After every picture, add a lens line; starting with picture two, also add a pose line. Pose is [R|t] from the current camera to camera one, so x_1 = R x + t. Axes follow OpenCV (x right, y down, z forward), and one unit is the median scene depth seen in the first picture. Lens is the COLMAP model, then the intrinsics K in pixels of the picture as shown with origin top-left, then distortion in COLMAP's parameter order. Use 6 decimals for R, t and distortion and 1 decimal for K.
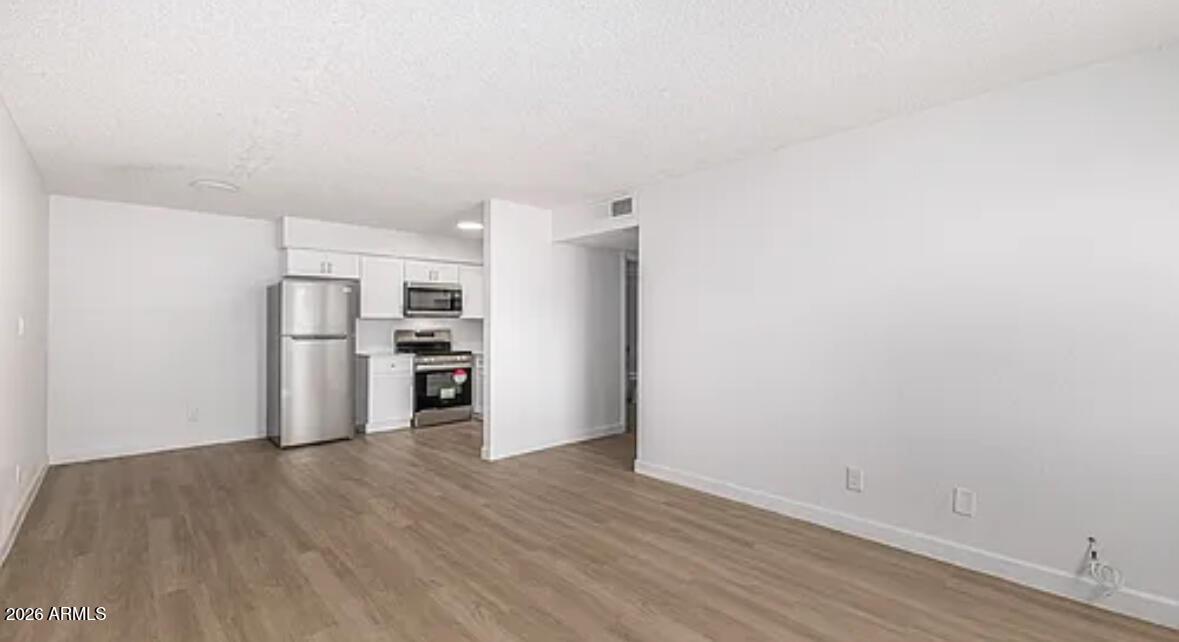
lens RADIAL K [[527.8, 0, 596.3], [0, 527.8, 327.1], [0, 0, 1]] dist [-0.002115, -0.000096]
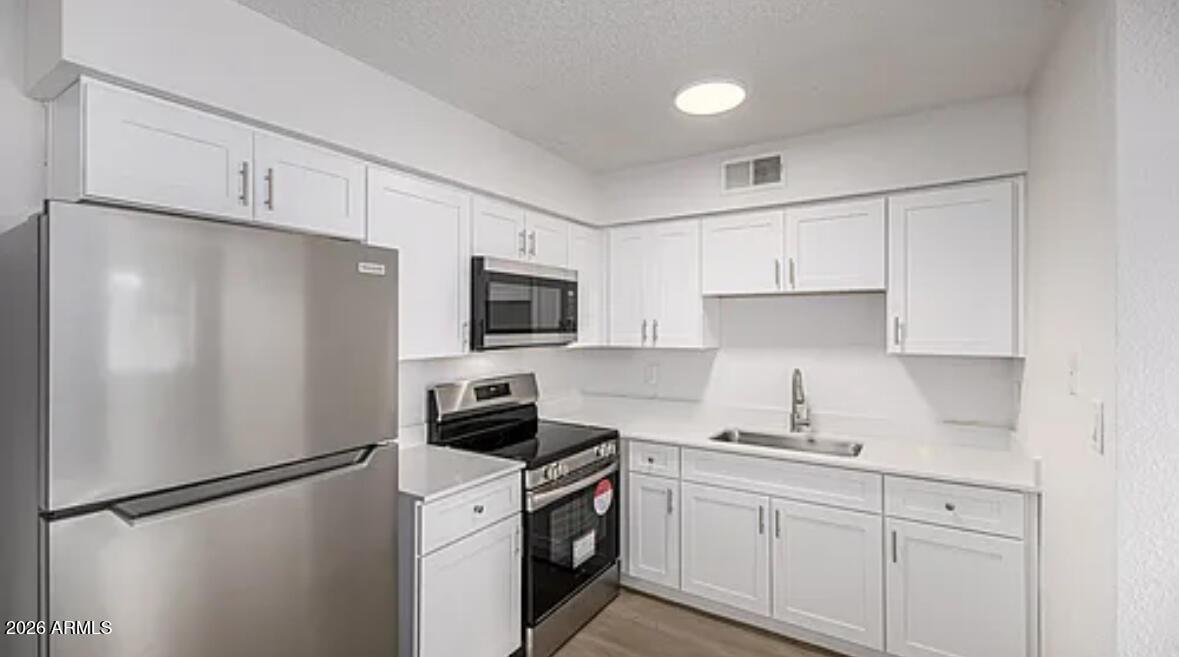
lens RADIAL K [[526.3, 0, 600.3], [0, 526.3, 327.9], [0, 0, 1]] dist [-0.002040, -0.000054]
pose [[0.968464, -0.000537, 0.249151, -0.366105], [0.002311, 0.999974, -0.006829, -0.033318], [-0.249141, 0.007190, 0.968441, 0.624491]]
